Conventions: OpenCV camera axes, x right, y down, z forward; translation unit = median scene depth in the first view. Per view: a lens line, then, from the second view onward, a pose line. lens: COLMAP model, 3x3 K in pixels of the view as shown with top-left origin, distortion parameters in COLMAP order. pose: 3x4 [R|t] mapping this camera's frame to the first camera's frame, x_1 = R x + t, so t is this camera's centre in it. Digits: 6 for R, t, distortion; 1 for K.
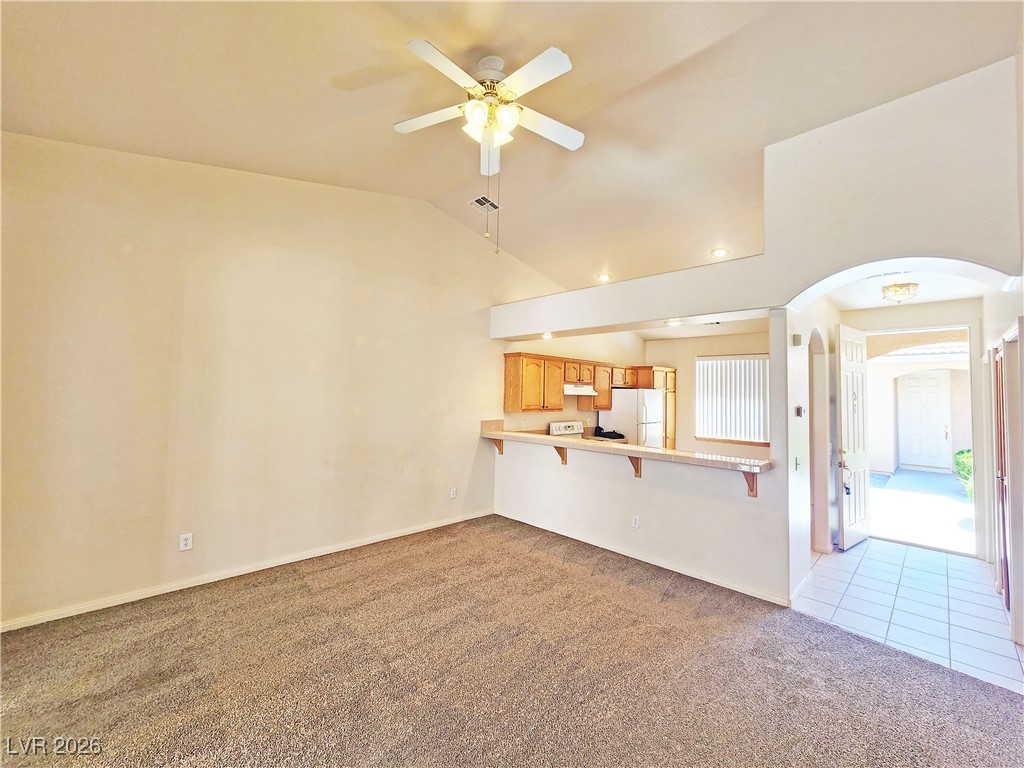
lens RADIAL K [[420.3, 0, 514.5], [0, 420.3, 372.9], [0, 0, 1]] dist [-0.003711, -0.000181]
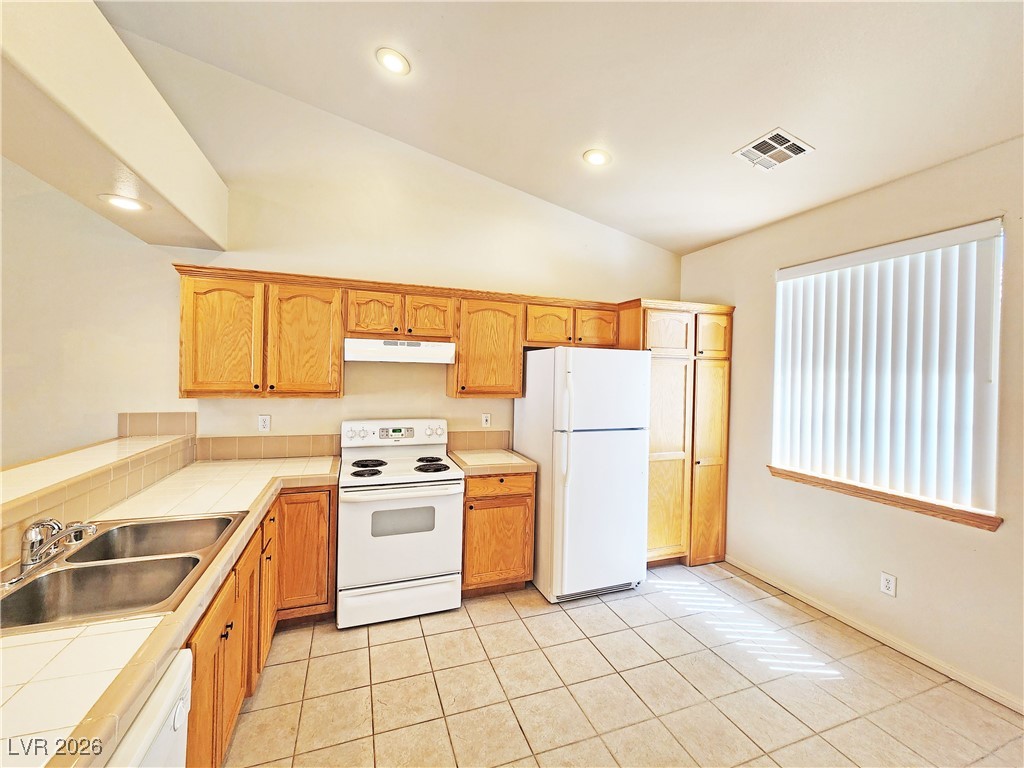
lens RADIAL K [[420.3, 0, 506.0], [0, 420.3, 375.1], [0, 0, 1]] dist [-0.003711, -0.000181]
pose [[0.906097, -0.002531, -0.423062, 0.410284], [0.020368, 0.999084, 0.037646, 0.046716], [0.422579, -0.042728, 0.905319, 0.579532]]
